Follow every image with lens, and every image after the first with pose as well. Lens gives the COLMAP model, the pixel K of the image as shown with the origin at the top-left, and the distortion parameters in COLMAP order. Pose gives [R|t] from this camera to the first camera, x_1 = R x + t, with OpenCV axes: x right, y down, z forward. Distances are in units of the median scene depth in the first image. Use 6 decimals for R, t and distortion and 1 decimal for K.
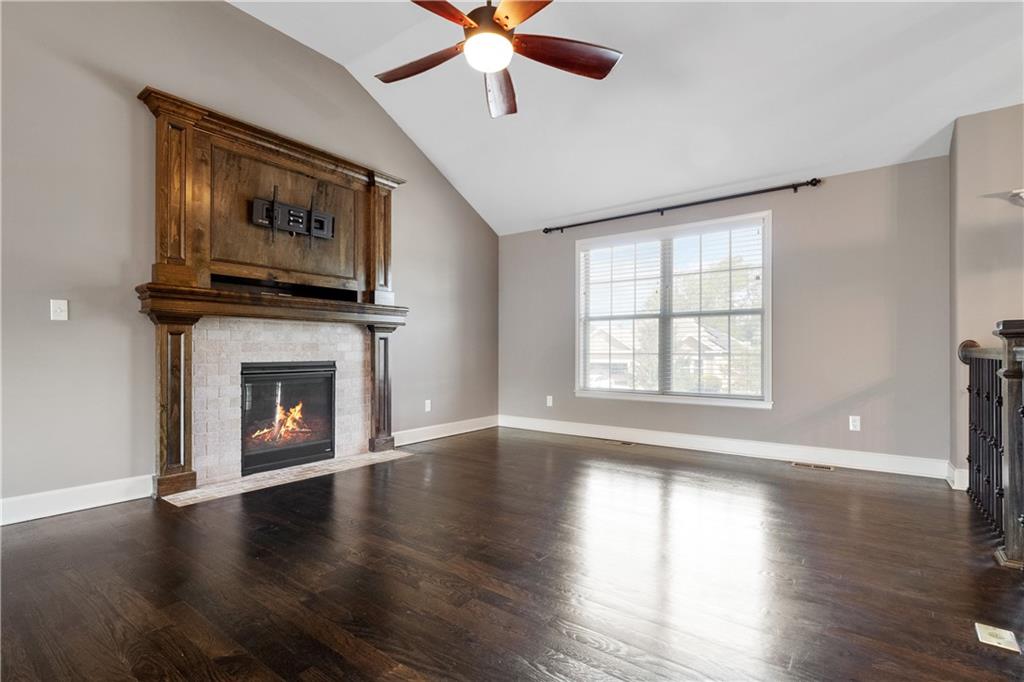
lens RADIAL K [[484.9, 0, 513.3], [0, 484.9, 346.3], [0, 0, 1]] dist [-0.002485, -0.000091]
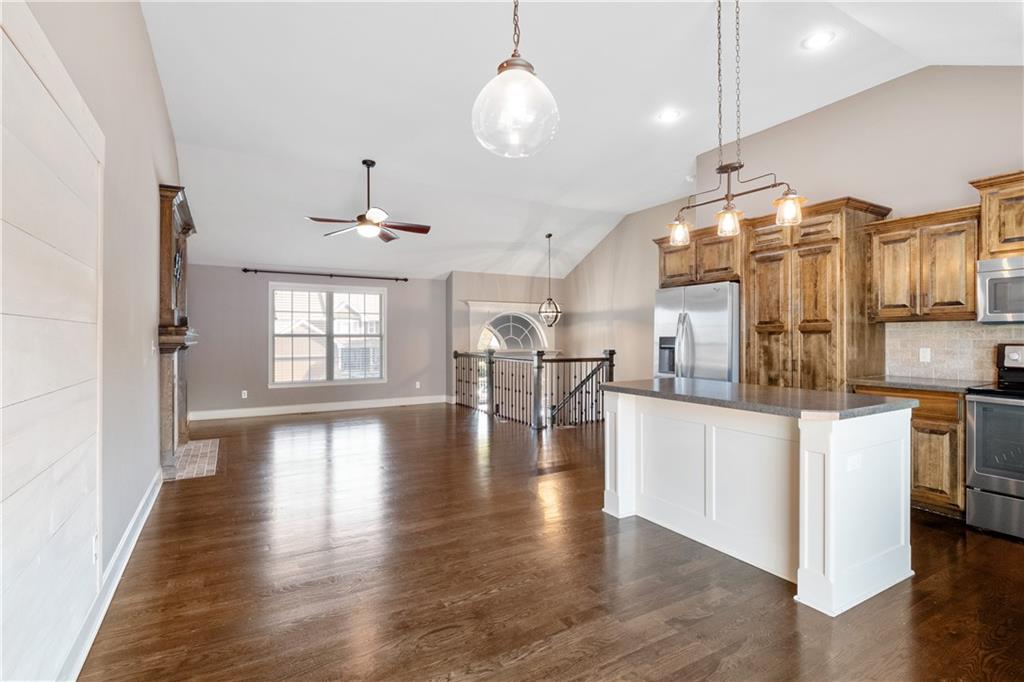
lens RADIAL K [[484.9, 0, 512.6], [0, 484.9, 342.7], [0, 0, 1]] dist [-0.002485, -0.000091]
pose [[0.384865, -0.009159, 0.922927, -1.236617], [-0.006457, 0.999900, 0.012616, -0.076366], [-0.922950, -0.010814, 0.384767, -0.319916]]
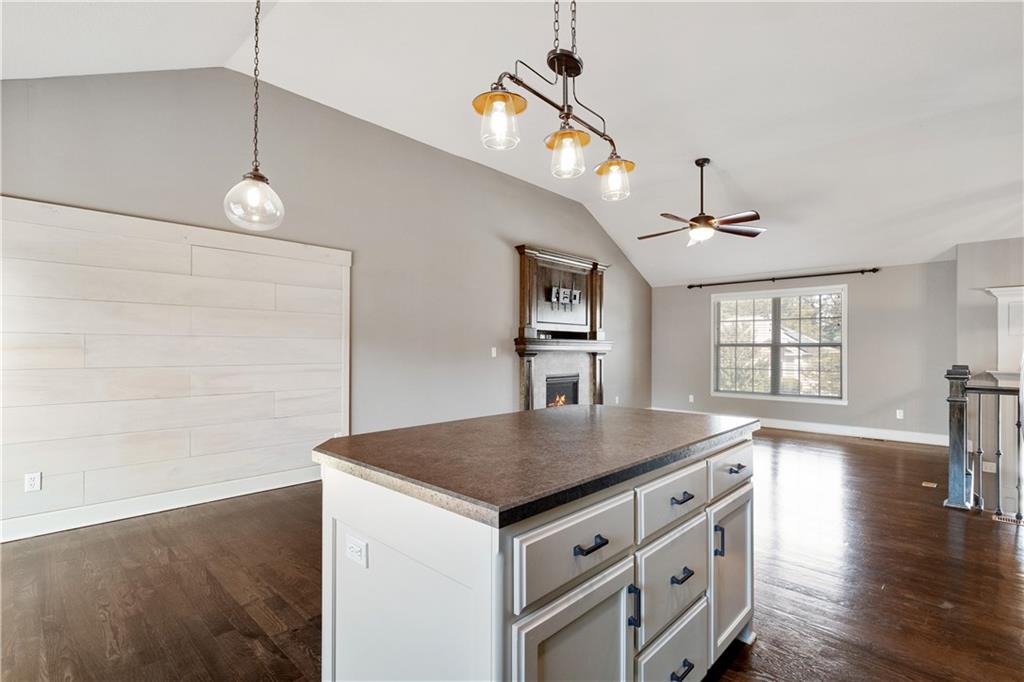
lens RADIAL K [[484.9, 0, 512.0], [0, 484.9, 346.3], [0, 0, 1]] dist [-0.002485, -0.000091]
pose [[0.991711, 0.003310, -0.128447, -0.395175], [-0.002803, 0.999988, 0.004133, -0.076368], [0.128459, -0.003739, 0.991708, -0.800408]]
